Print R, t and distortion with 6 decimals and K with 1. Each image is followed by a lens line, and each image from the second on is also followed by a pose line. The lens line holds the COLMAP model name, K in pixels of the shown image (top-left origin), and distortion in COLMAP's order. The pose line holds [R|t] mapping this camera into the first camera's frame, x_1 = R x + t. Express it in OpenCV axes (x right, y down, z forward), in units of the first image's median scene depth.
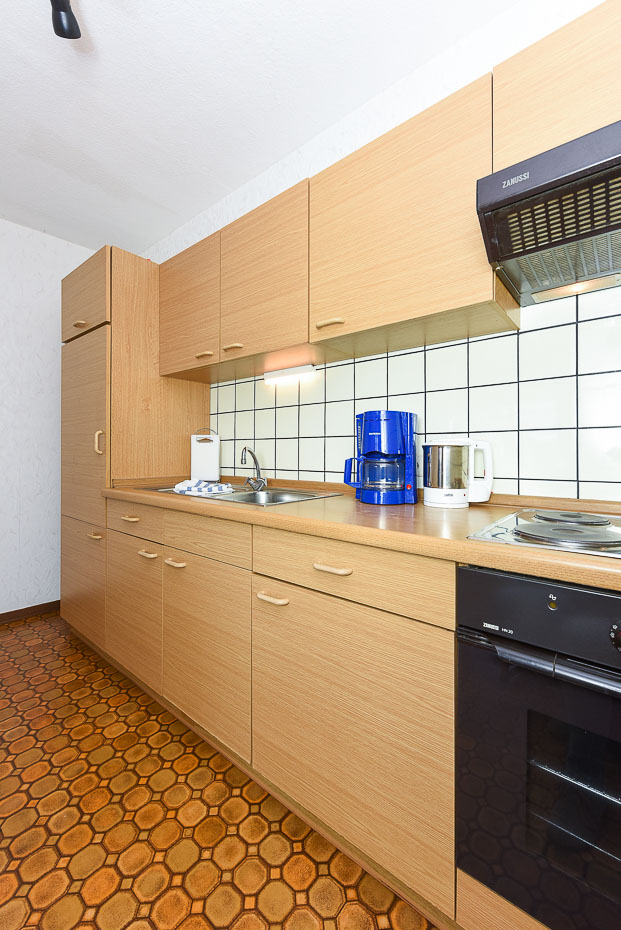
lens RADIAL K [[385.8, 0, 309.9], [0, 385.8, 423.0], [0, 0, 1]] dist [-0.000854, -0.000470]
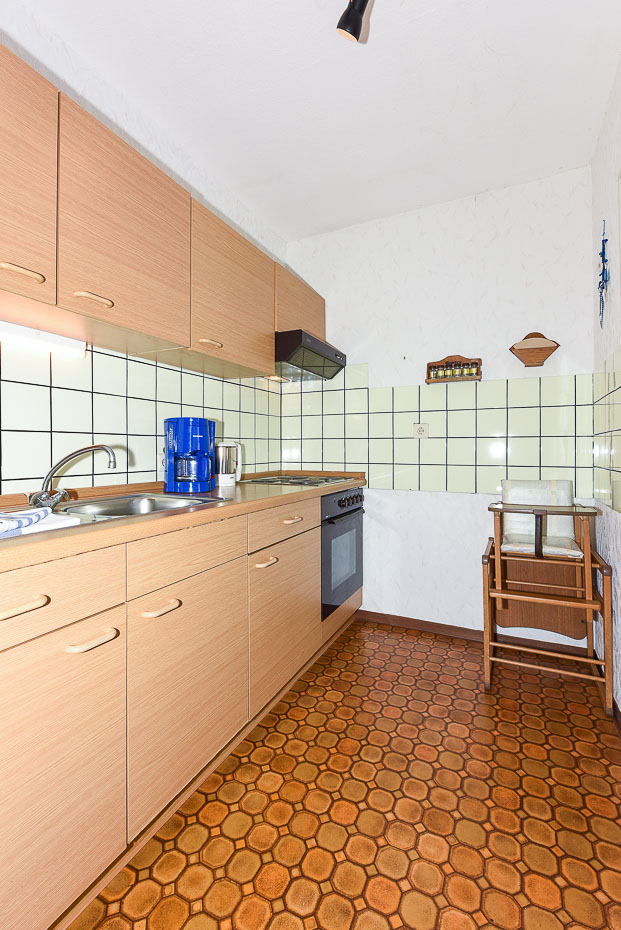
lens RADIAL K [[427.7, 0, 306.0], [0, 427.7, 451.1], [0, 0, 1]] dist [-0.016652, 0.000288]
pose [[-0.247736, 0.001642, 0.968826, -1.638066], [-0.071011, 0.997278, -0.019848, 0.108046], [-0.966222, -0.073715, -0.246945, 1.393130]]
